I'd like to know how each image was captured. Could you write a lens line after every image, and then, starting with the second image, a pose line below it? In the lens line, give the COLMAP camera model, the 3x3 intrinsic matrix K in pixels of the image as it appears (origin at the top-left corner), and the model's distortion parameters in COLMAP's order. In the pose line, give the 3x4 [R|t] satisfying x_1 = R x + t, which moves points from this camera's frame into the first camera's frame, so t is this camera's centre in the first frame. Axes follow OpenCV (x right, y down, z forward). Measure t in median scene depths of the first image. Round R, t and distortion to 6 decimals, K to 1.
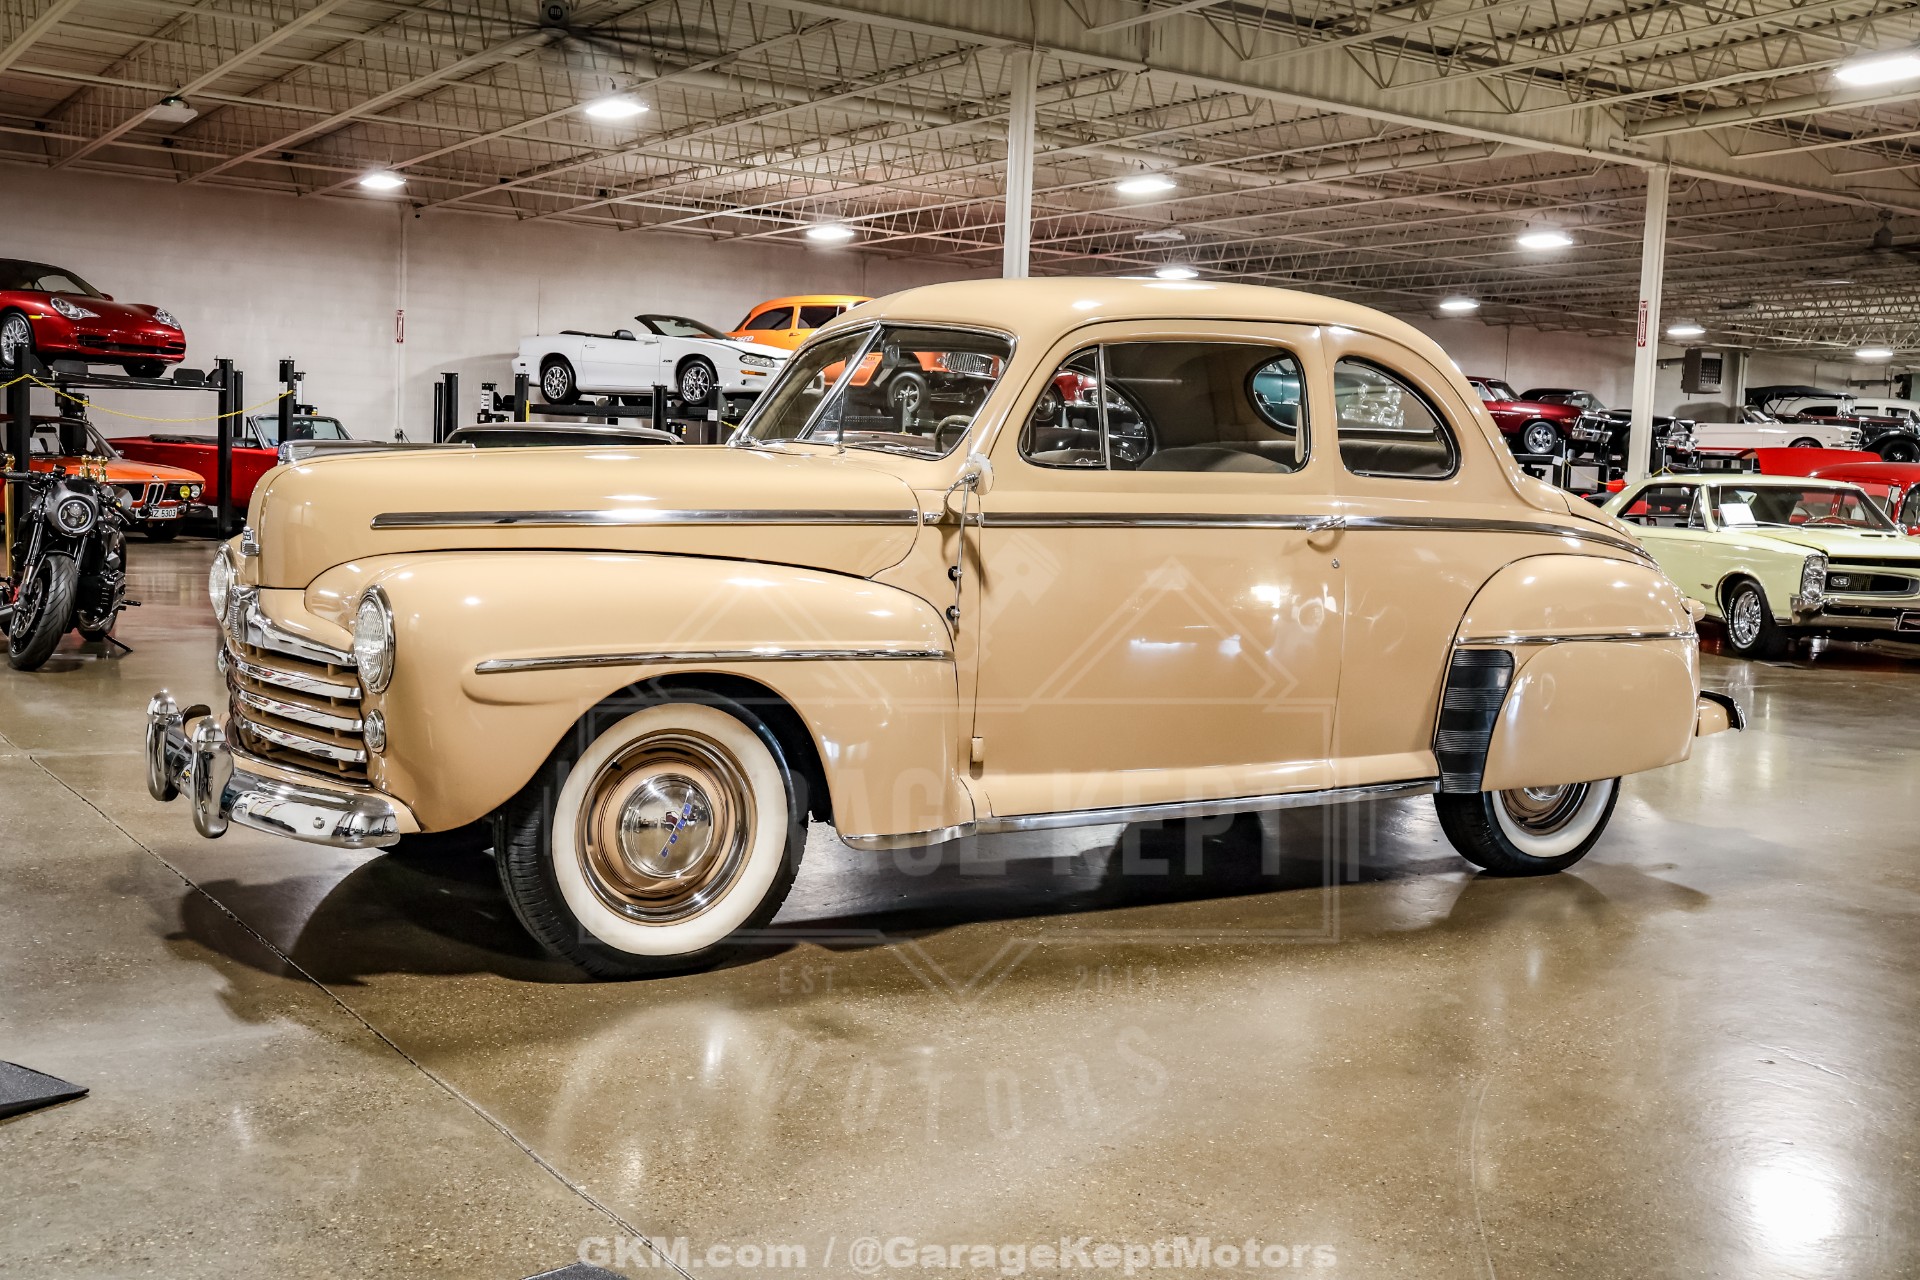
lens RADIAL K [[1941.5, 0, 967.3], [0, 1941.5, 610.6], [0, 0, 1]] dist [-0.087789, 0.266519]
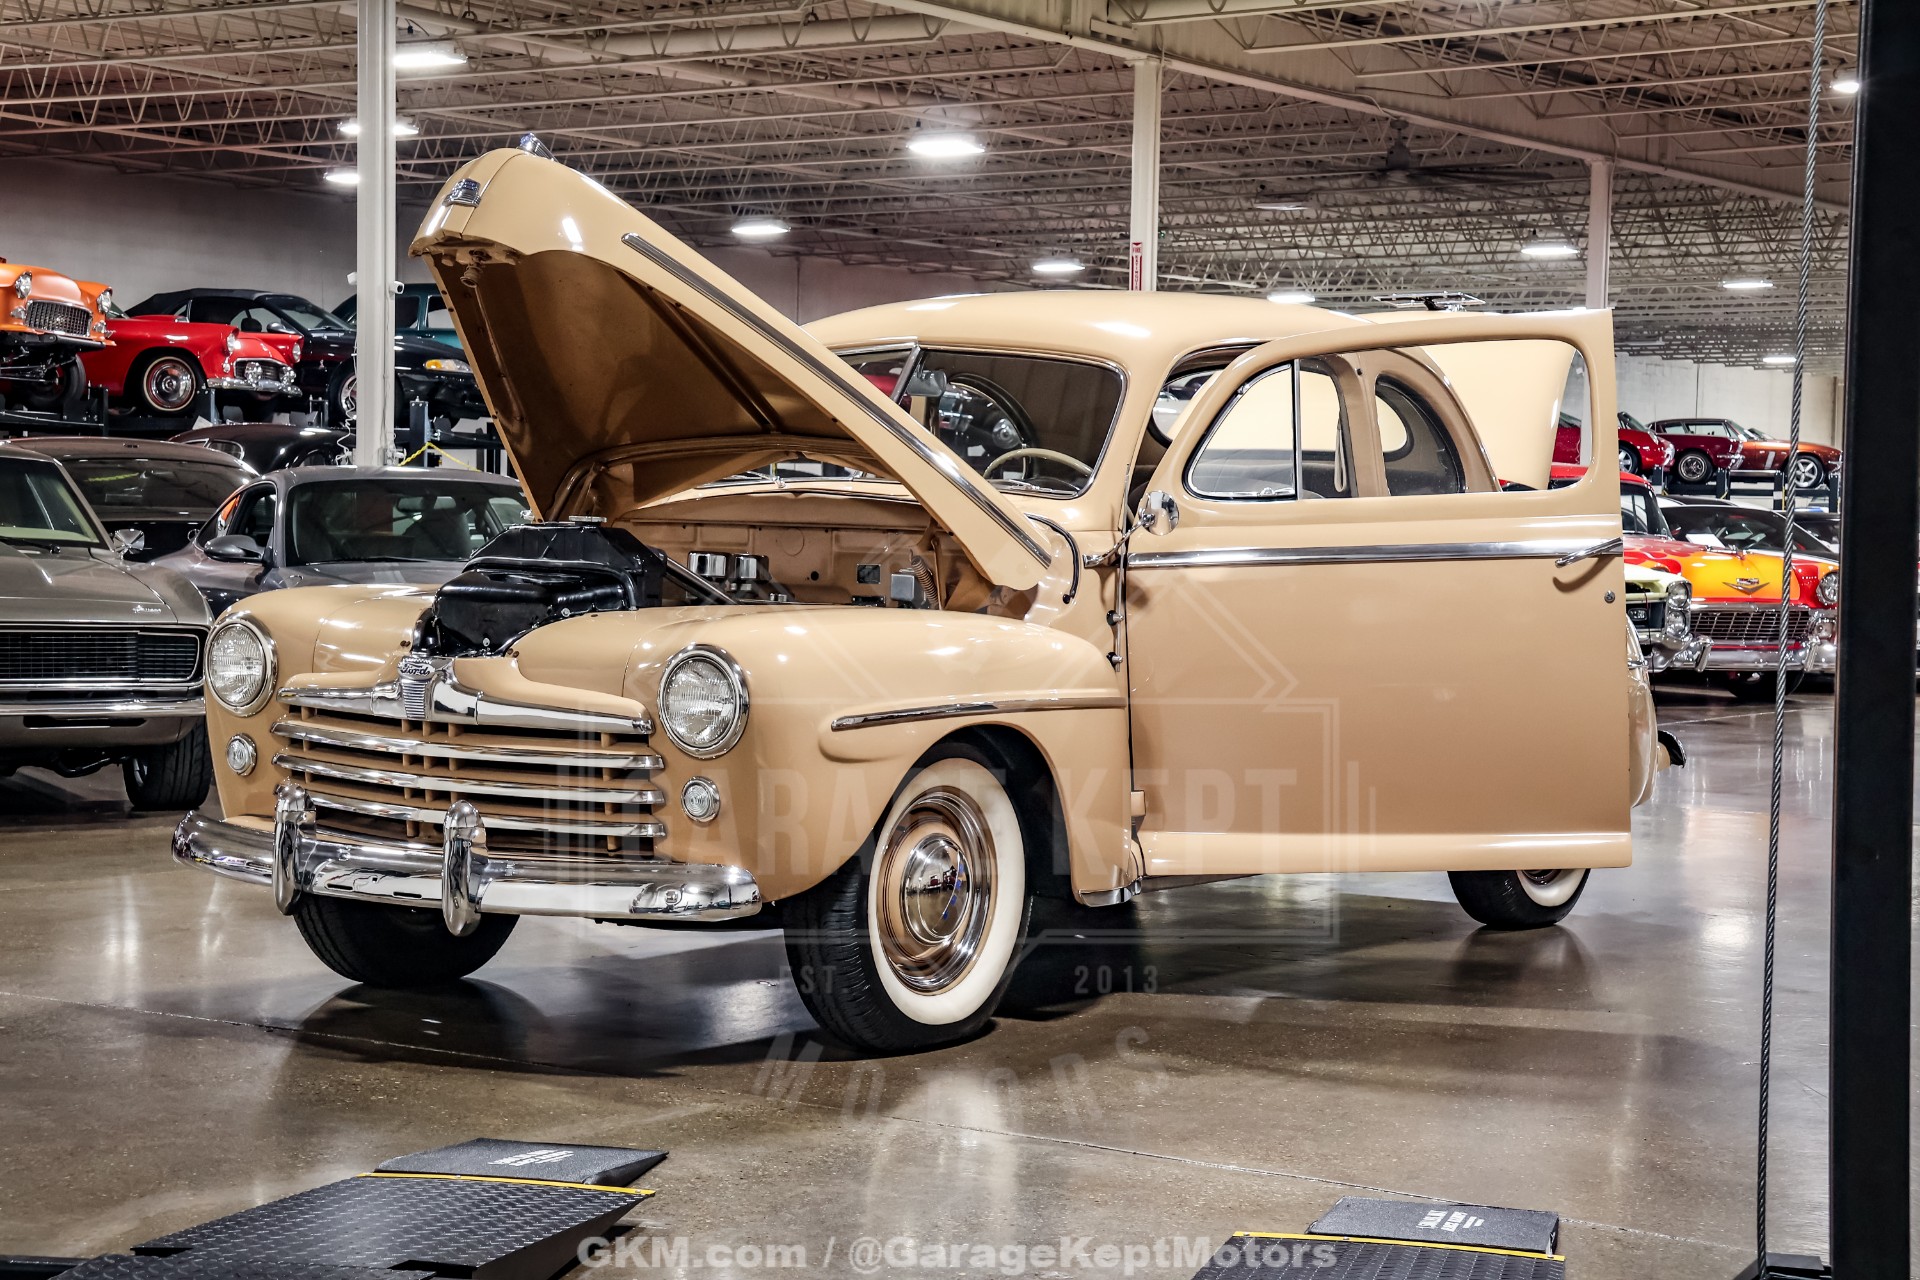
lens RADIAL K [[3158.6, 0, 945.8], [0, 3158.6, 644.8], [0, 0, 1]] dist [0.078625, 0.884685]
pose [[0.936218, -0.036025, 0.349569, -0.130152], [0.042542, 0.999034, -0.010979, 0.001584], [-0.348836, 0.025150, 0.936846, -0.086993]]
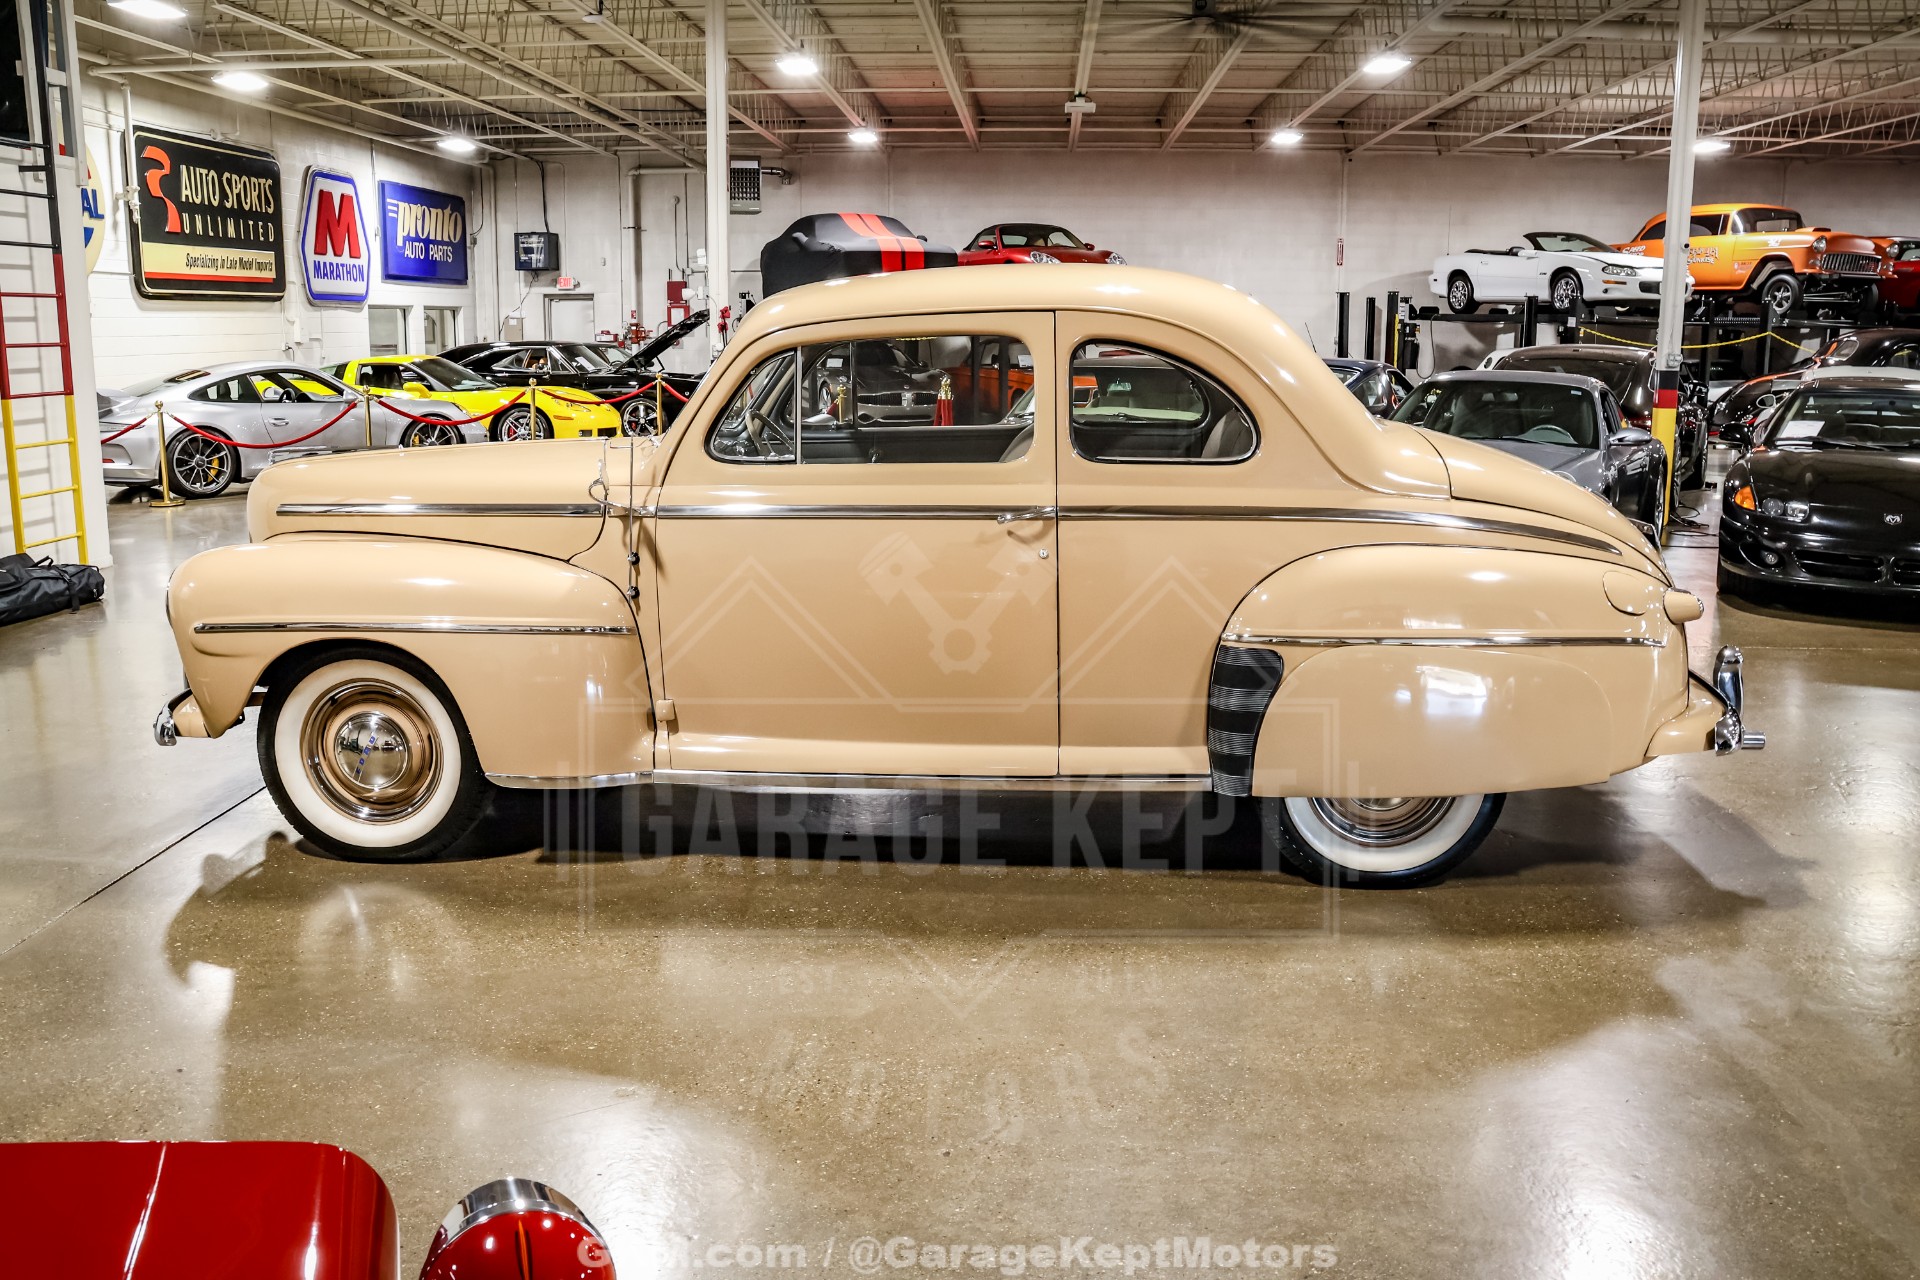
lens RADIAL K [[1582.6, 0, 960.0], [0, 1582.6, 640.0], [0, 0, 1]] dist [-0.139941, 0.088938]
pose [[0.806397, 0.077918, -0.586219, 0.146689], [-0.014243, 0.993553, 0.112466, -0.016525], [0.591203, -0.082343, 0.802308, 0.074869]]
